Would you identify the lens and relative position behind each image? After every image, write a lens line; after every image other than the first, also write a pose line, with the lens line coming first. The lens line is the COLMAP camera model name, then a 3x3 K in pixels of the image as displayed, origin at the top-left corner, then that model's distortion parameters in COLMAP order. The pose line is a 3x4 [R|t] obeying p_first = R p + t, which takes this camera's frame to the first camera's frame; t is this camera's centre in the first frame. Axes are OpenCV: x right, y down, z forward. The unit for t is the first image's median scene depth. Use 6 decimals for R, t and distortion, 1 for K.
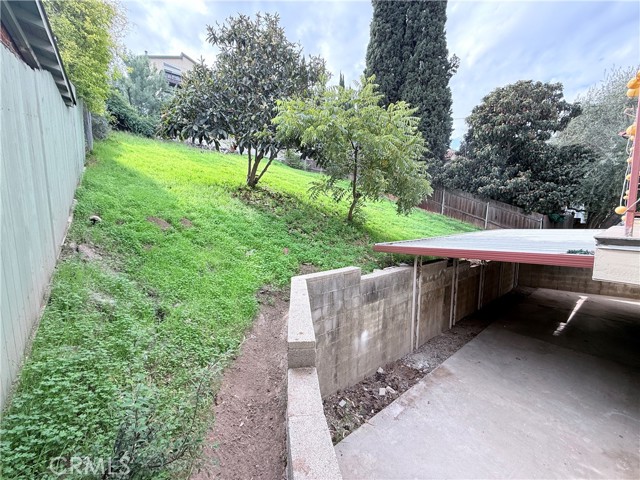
lens RADIAL K [[254.4, 0, 318.5], [0, 254.4, 242.0], [0, 0, 1]] dist [-0.001928, 0.000248]
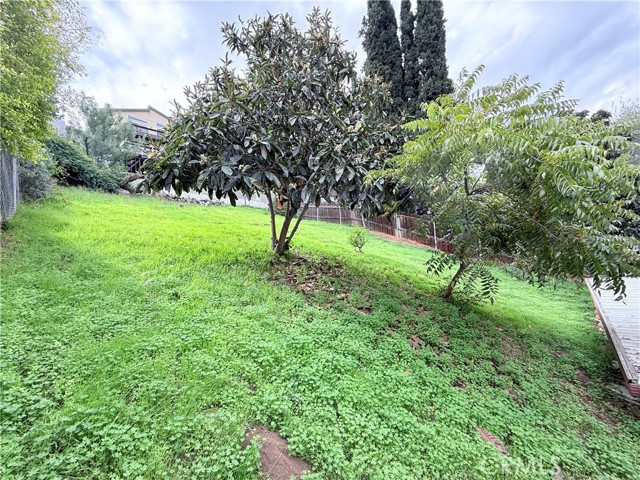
lens RADIAL K [[254.4, 0, 317.3], [0, 254.4, 241.6], [0, 0, 1]] dist [-0.001928, 0.000248]
pose [[0.990376, -0.076088, 0.115615, -0.284544], [0.093778, 0.983260, -0.156222, -0.162741], [-0.101793, 0.165561, 0.980932, 0.386625]]
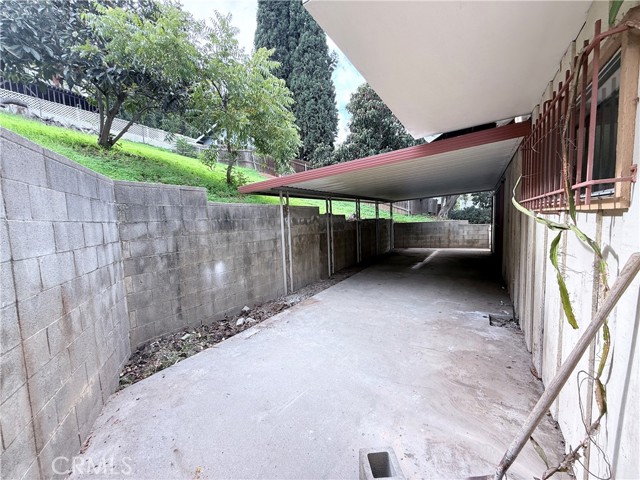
lens RADIAL K [[254.4, 0, 318.8], [0, 254.4, 241.6], [0, 0, 1]] dist [-0.001928, 0.000248]
pose [[0.946172, -0.066712, 0.316716, 0.128934], [0.075158, 0.997066, -0.014510, 0.174272], [-0.314819, 0.037533, 0.948409, 0.018195]]
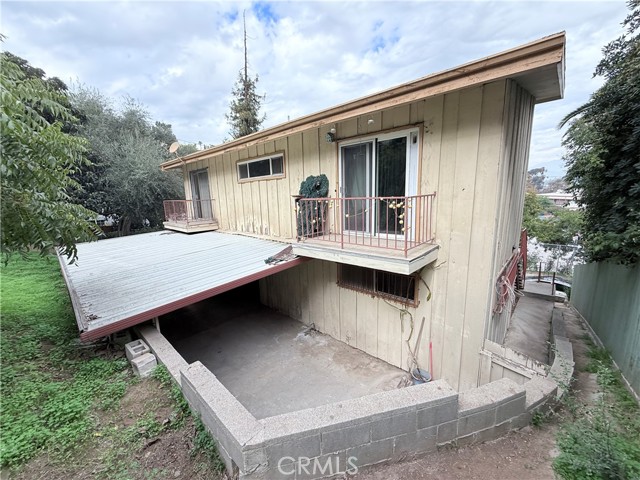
lens RADIAL K [[254.4, 0, 318.6], [0, 254.4, 241.9], [0, 0, 1]] dist [-0.001928, 0.000248]
pose [[-0.142249, -0.178935, 0.973523, -0.245928], [0.138438, 0.970261, 0.198564, -0.151866], [-0.980102, 0.163019, -0.113247, 0.375771]]
